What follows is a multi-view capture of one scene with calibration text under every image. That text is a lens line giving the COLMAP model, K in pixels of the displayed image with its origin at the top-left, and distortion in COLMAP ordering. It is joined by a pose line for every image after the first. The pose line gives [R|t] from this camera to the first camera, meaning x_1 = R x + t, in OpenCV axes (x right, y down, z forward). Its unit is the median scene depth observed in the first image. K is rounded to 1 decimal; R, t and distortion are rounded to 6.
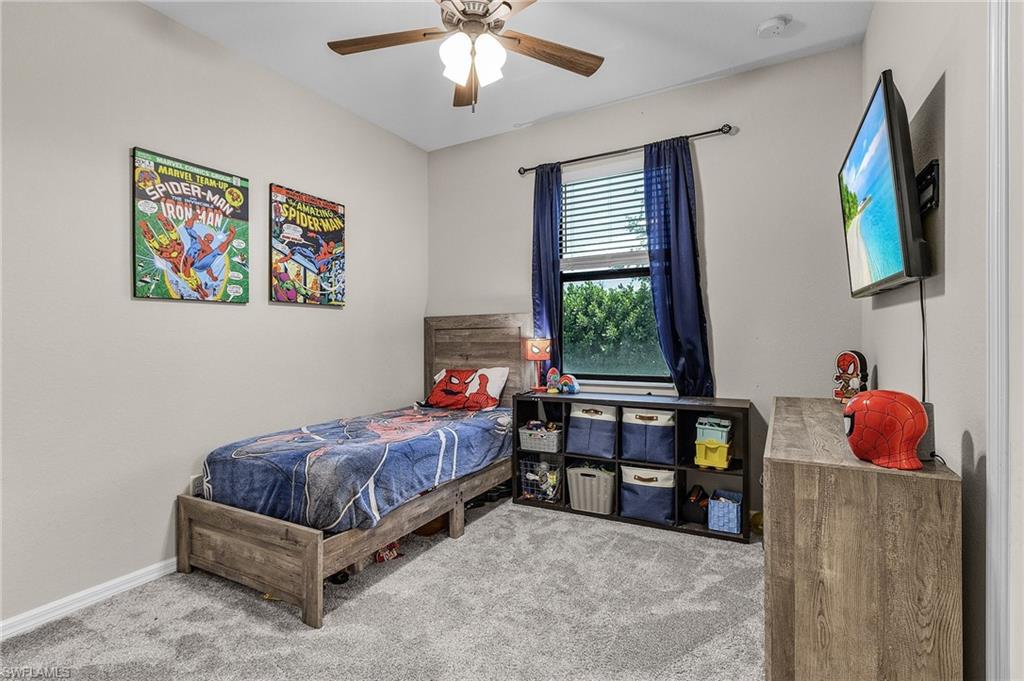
lens RADIAL K [[496.4, 0, 506.8], [0, 496.4, 331.1], [0, 0, 1]] dist [-0.001151, 0.000084]
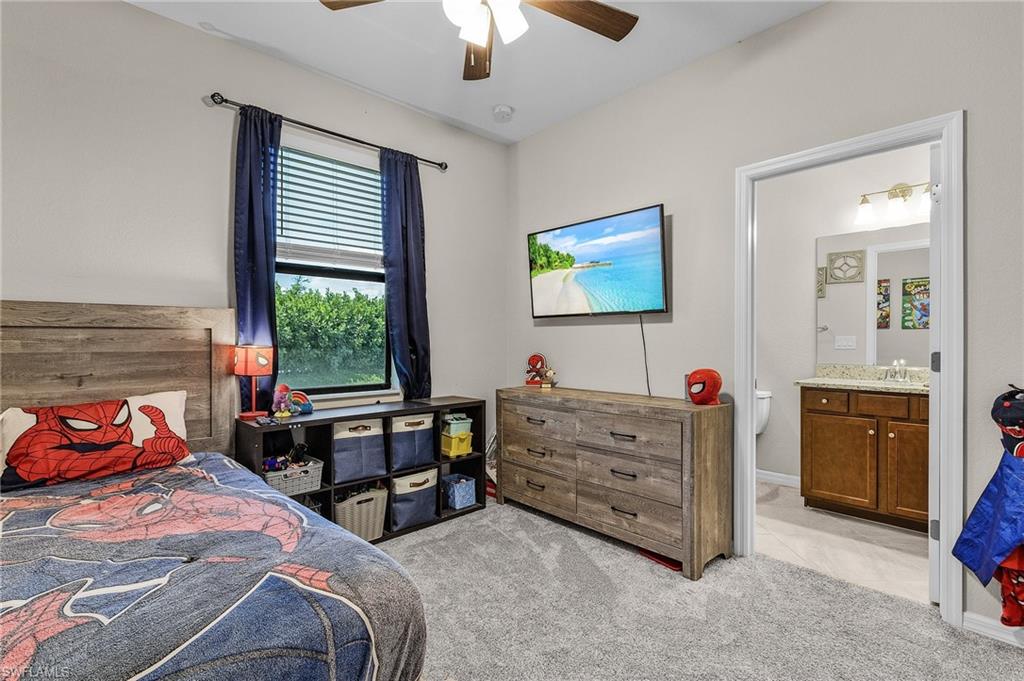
lens RADIAL K [[478.2, 0, 516.1], [0, 478.2, 342.7], [0, 0, 1]] dist [0.000846, 0.000516]
pose [[0.283948, 0.008921, 0.958798, -0.558298], [-0.008015, 0.999944, -0.006930, 0.014165], [-0.958806, -0.005717, 0.284003, 0.492496]]
